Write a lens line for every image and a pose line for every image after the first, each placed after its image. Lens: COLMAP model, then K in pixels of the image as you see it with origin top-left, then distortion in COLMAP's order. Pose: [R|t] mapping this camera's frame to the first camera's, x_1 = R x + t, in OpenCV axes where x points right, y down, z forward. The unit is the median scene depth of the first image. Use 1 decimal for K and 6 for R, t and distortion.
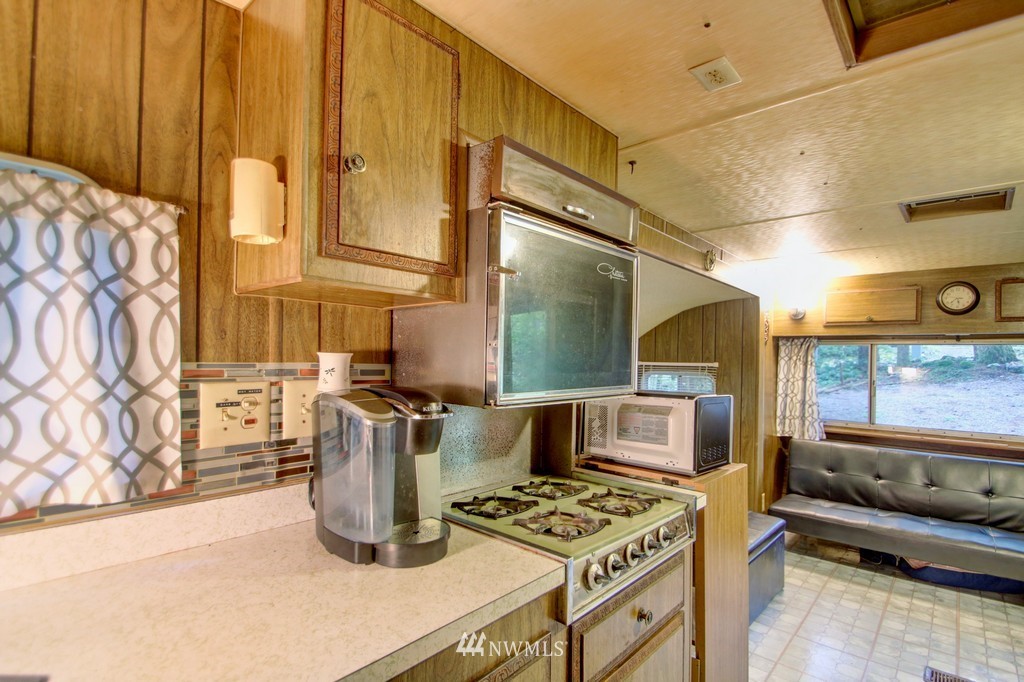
lens RADIAL K [[490.5, 0, 518.6], [0, 490.5, 354.6], [0, 0, 1]] dist [0.017630, -0.020422]
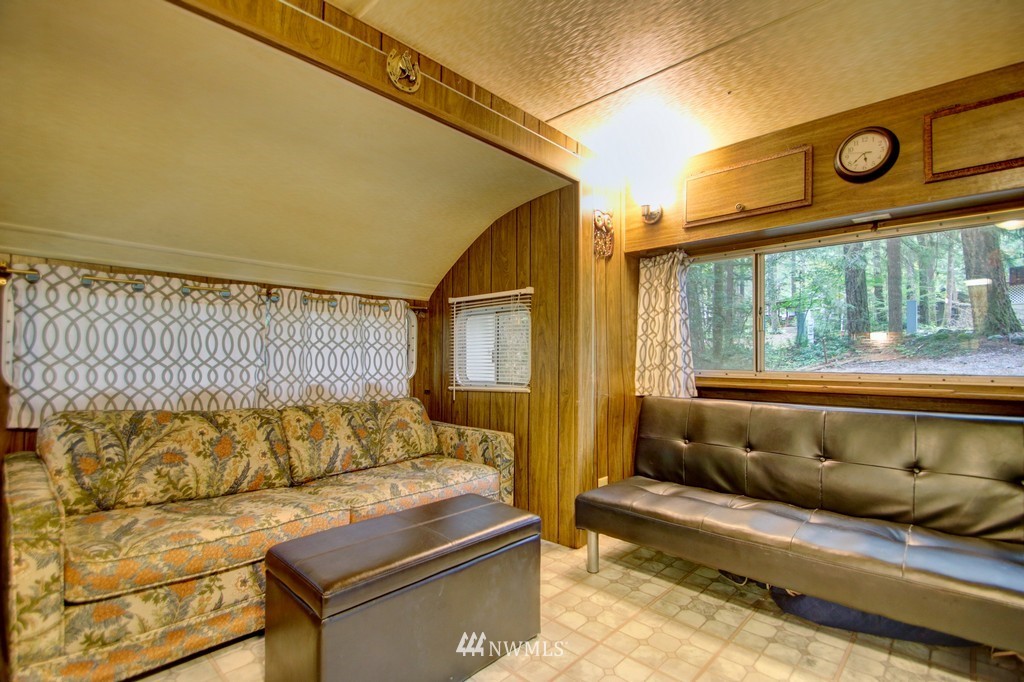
lens RADIAL K [[480.3, 0, 518.9], [0, 480.3, 353.5], [0, 0, 1]] dist [0.018270, -0.020134]
pose [[0.999420, -0.019831, -0.027666, 0.733633], [0.019868, 0.999802, 0.001065, 0.196405], [0.027640, -0.001615, 0.999617, 0.594183]]
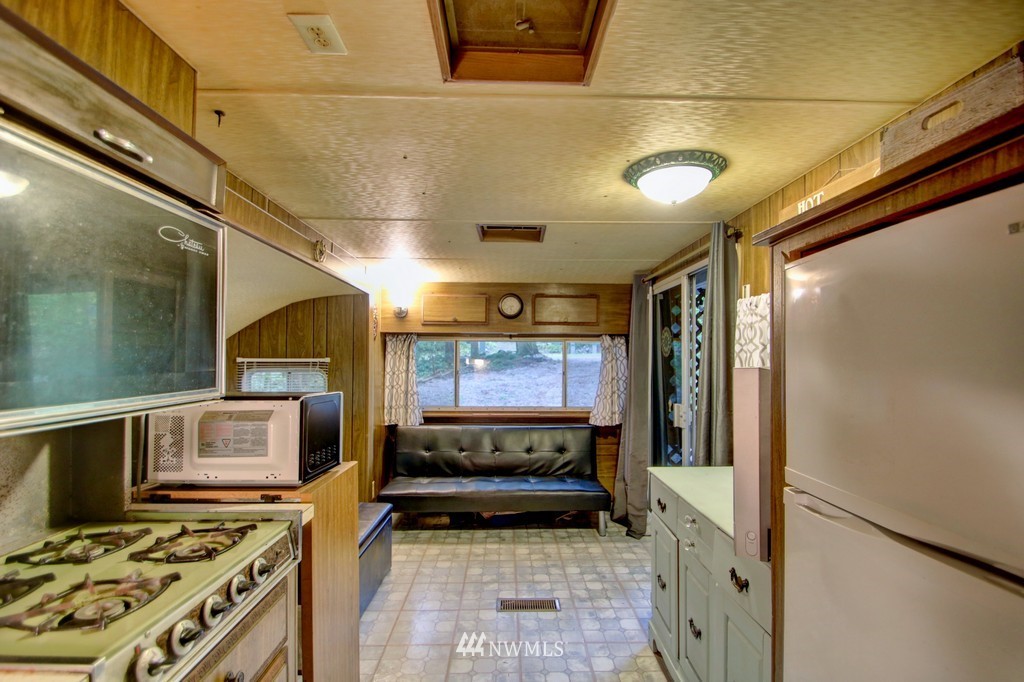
lens RADIAL K [[480.3, 0, 518.9], [0, 480.3, 353.5], [0, 0, 1]] dist [0.018270, -0.020134]
pose [[0.727101, -0.008871, 0.686473, 0.034691], [0.003781, 0.999953, 0.008918, 0.000890], [-0.686520, -0.003889, 0.727101, 0.068340]]
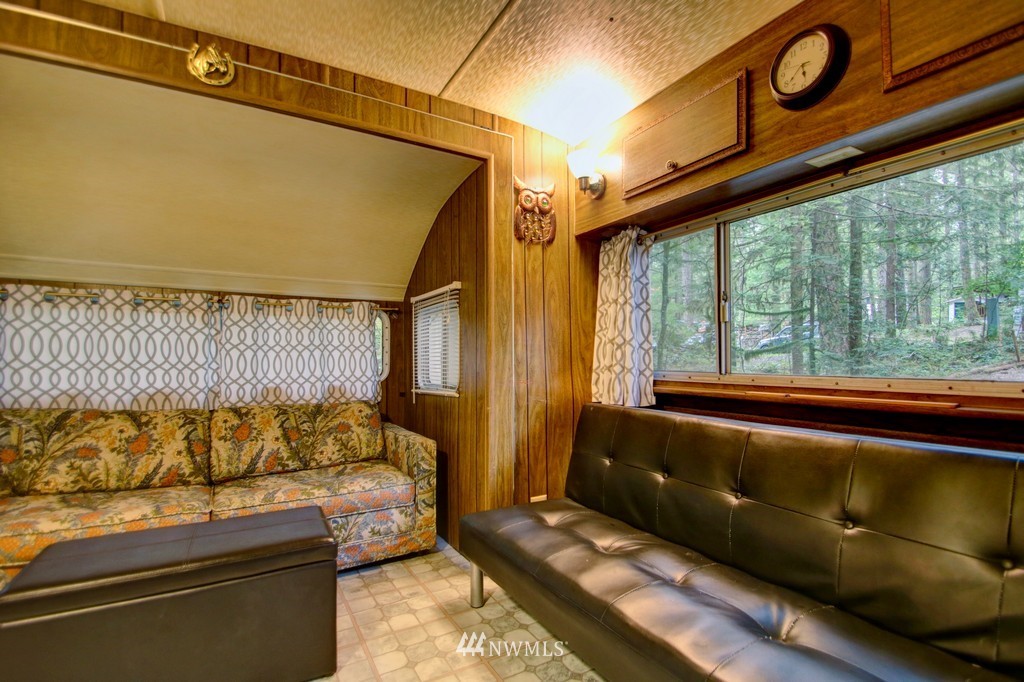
lens RADIAL K [[480.3, 0, 518.9], [0, 480.3, 353.5], [0, 0, 1]] dist [0.018270, -0.020134]
pose [[0.950565, -0.031781, -0.308895, 1.208839], [0.030979, 0.999492, -0.007501, 0.209220], [0.308976, -0.002440, 0.951067, 0.800321]]
